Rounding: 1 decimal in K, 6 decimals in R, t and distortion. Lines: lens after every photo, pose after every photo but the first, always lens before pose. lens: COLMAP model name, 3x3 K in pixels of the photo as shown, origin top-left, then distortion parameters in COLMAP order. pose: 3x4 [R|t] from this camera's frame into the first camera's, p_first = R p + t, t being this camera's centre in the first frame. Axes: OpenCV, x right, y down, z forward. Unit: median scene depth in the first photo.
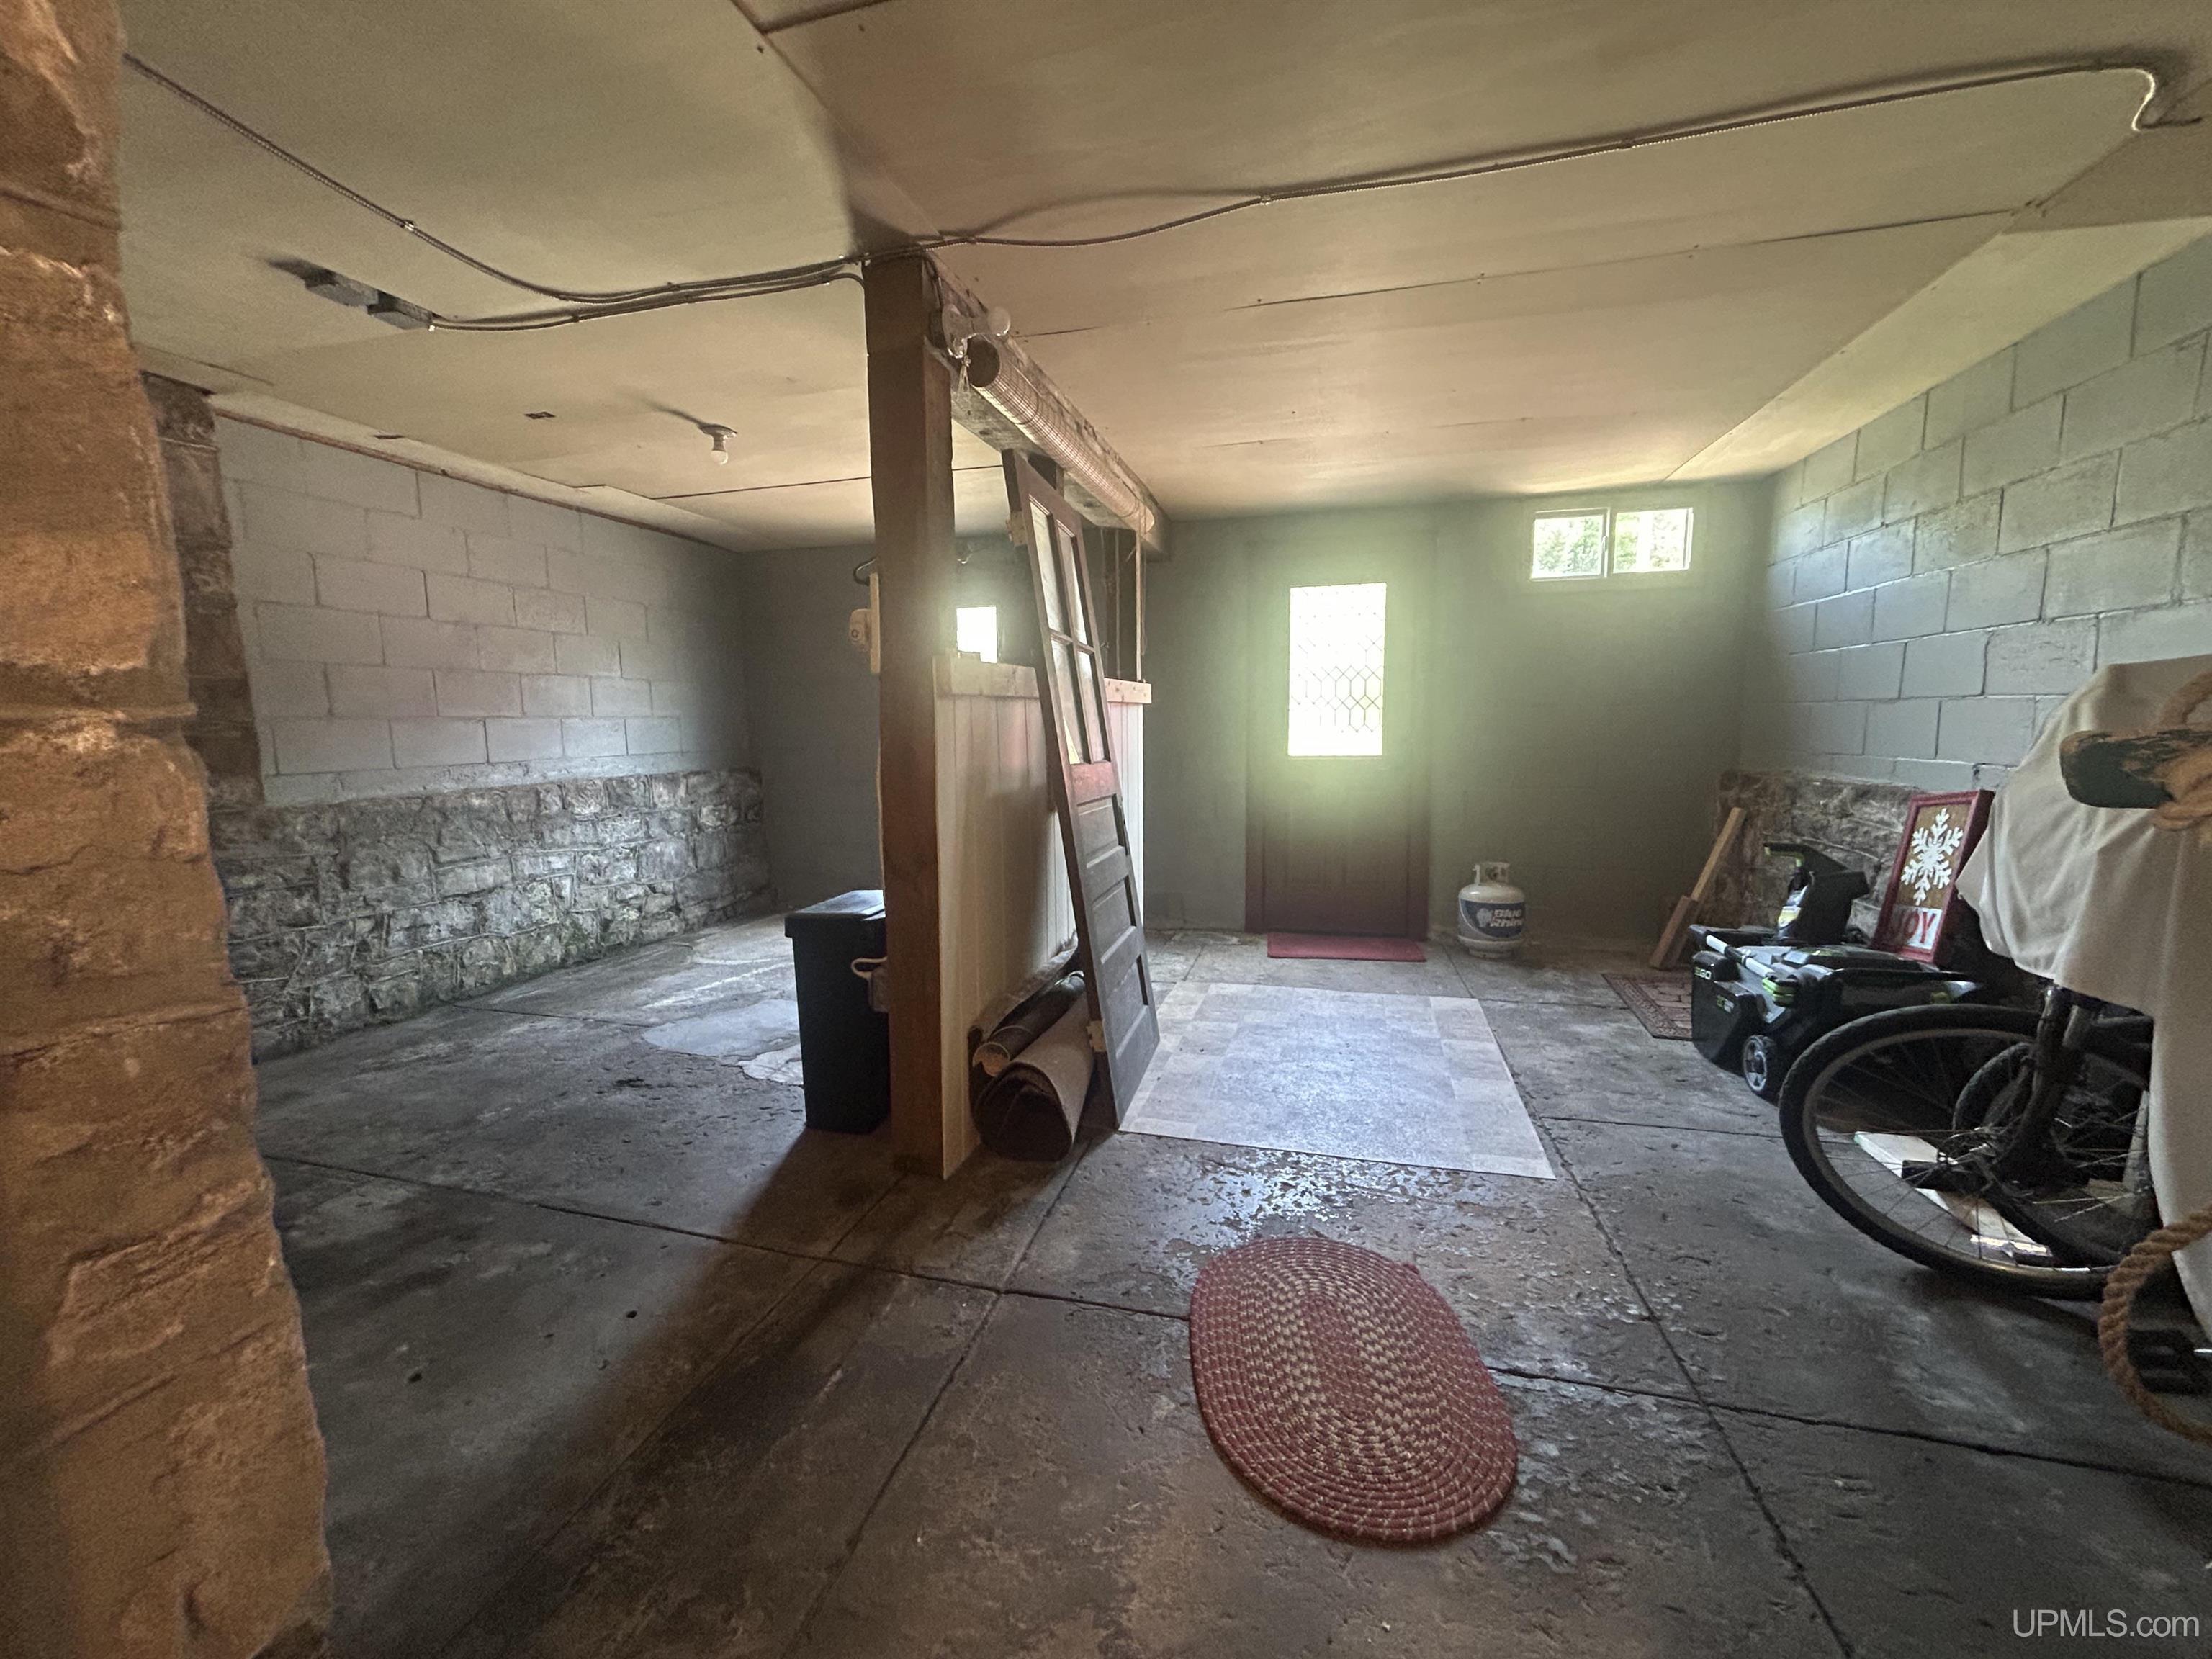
lens RADIAL K [[893.9, 0, 1101.8], [0, 893.9, 829.5], [0, 0, 1]] dist [0.001559, -0.000520]
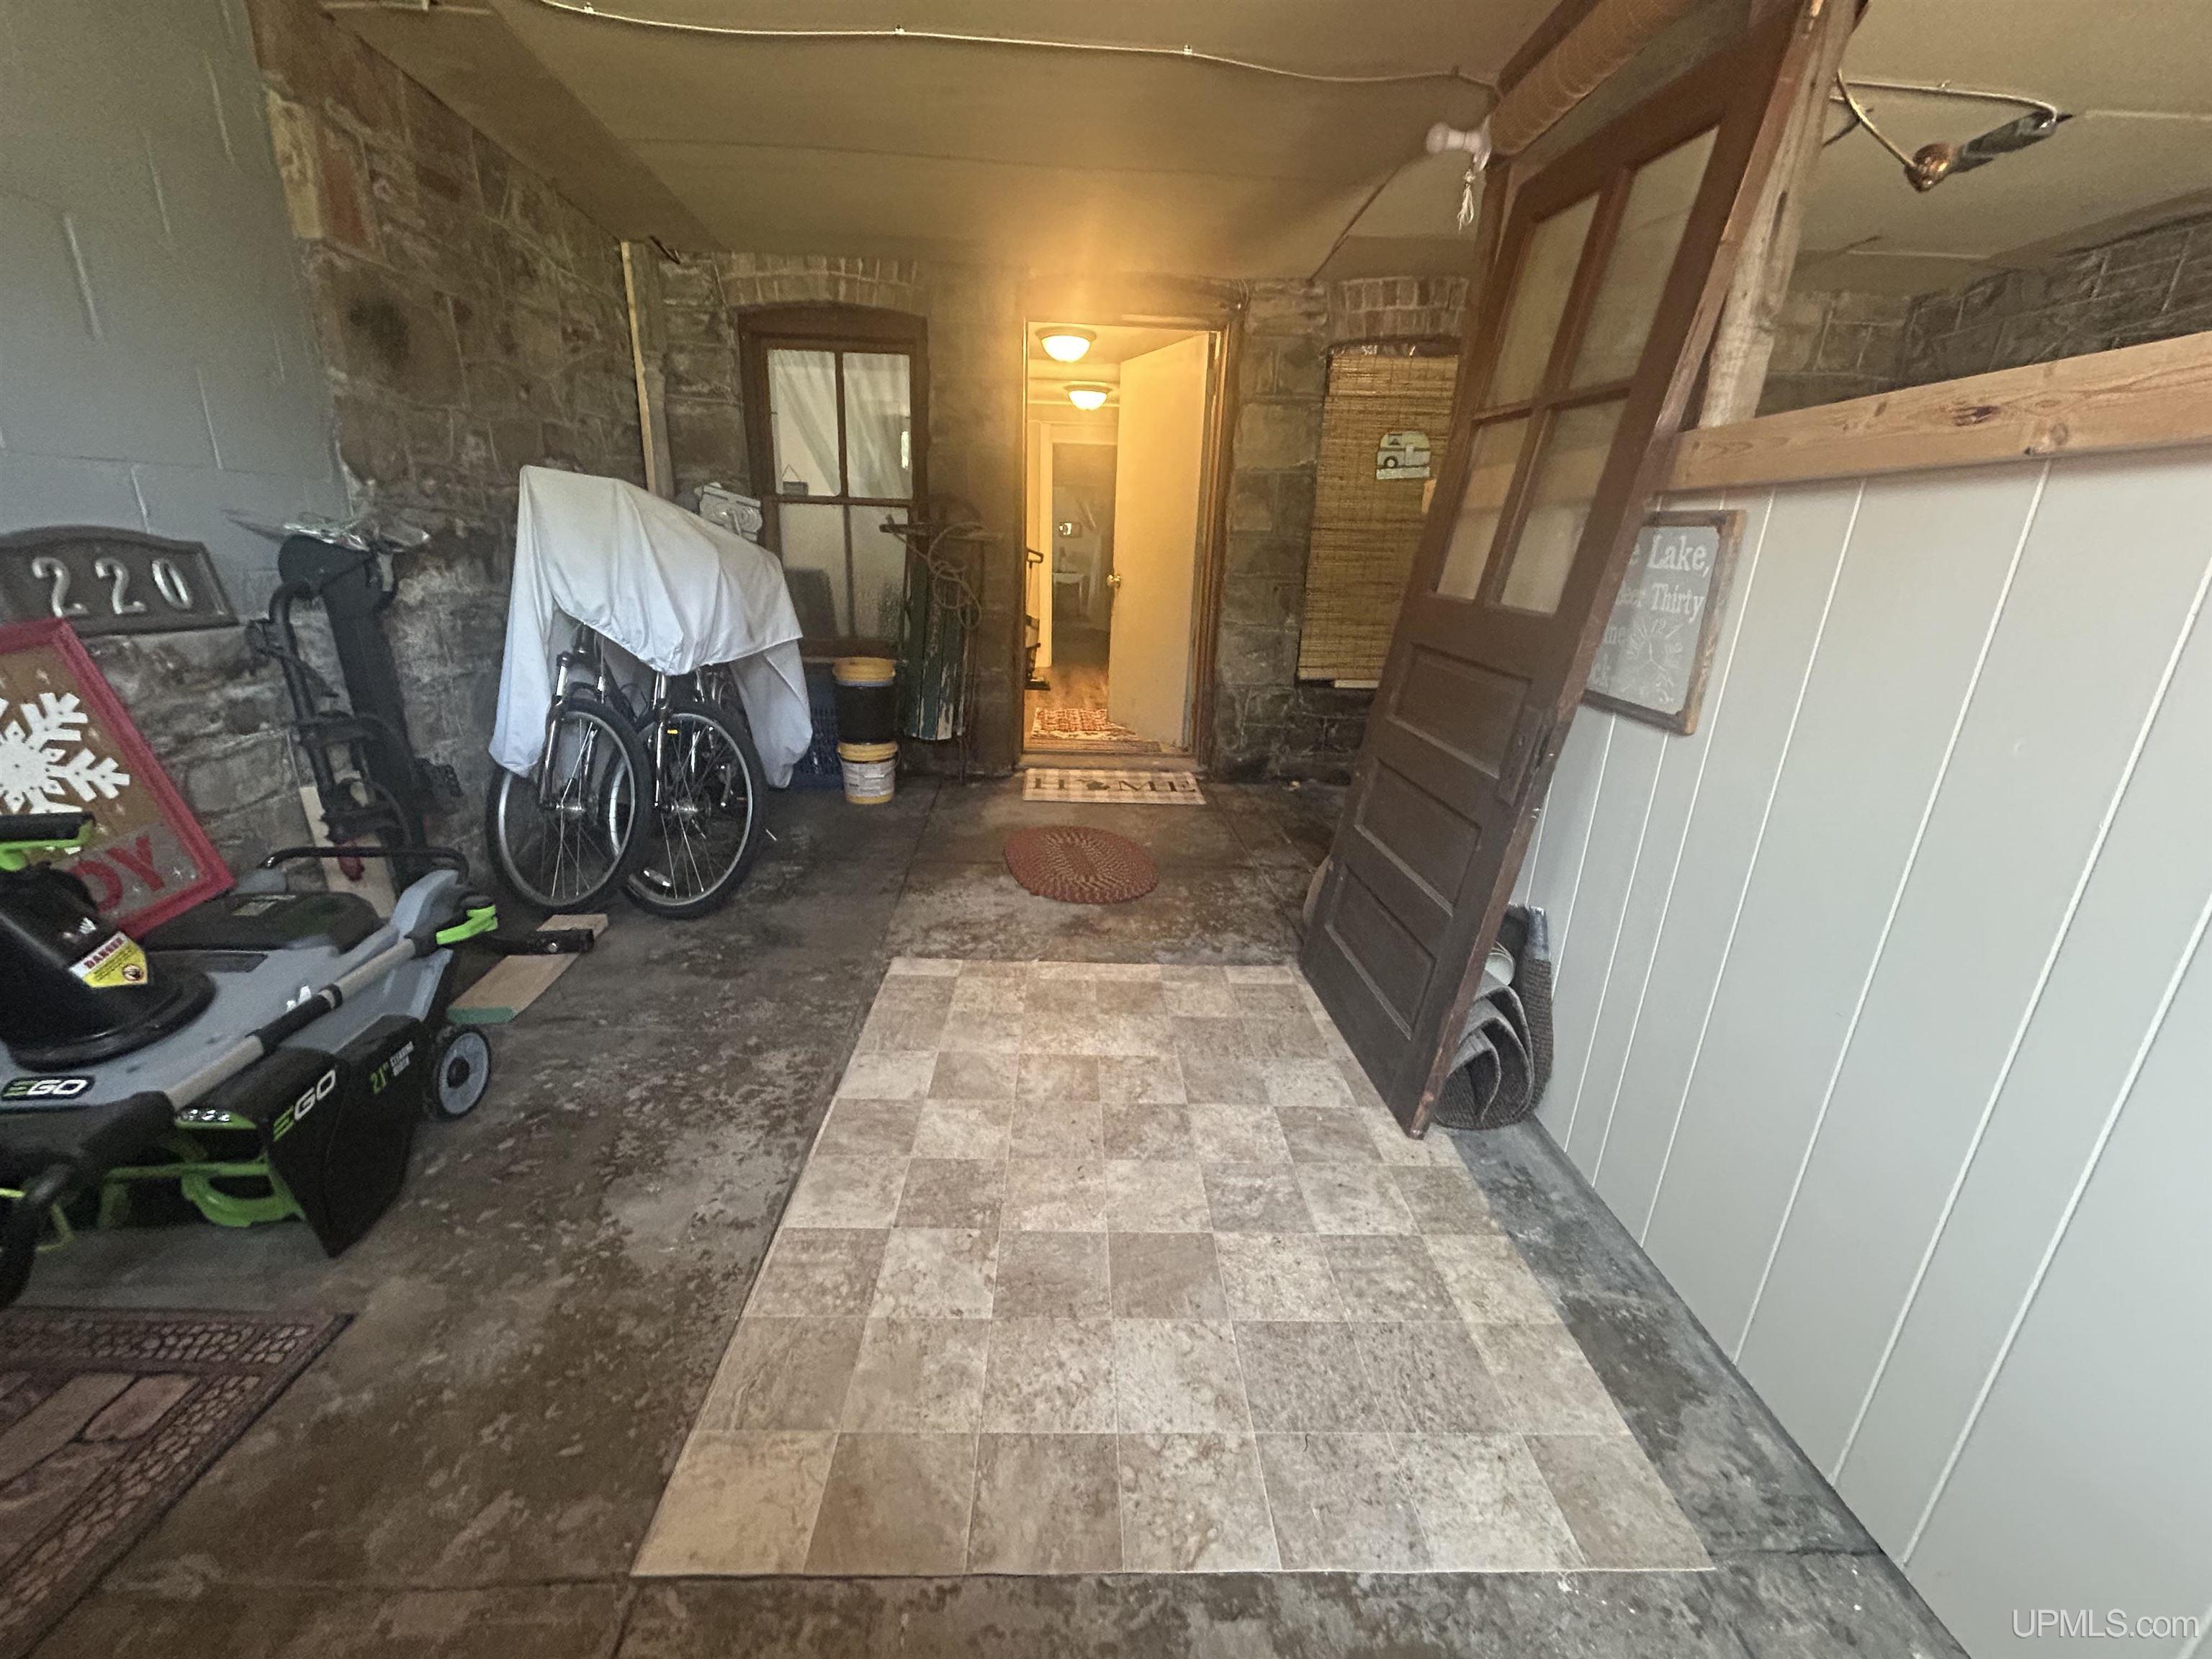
lens RADIAL K [[893.9, 0, 1101.8], [0, 893.9, 829.5], [0, 0, 1]] dist [0.001559, -0.000520]
pose [[-0.952973, 0.076051, -0.293356, 0.377590], [-0.059091, 0.902790, 0.426003, -0.154819], [0.297237, 0.423304, -0.855841, 1.281568]]
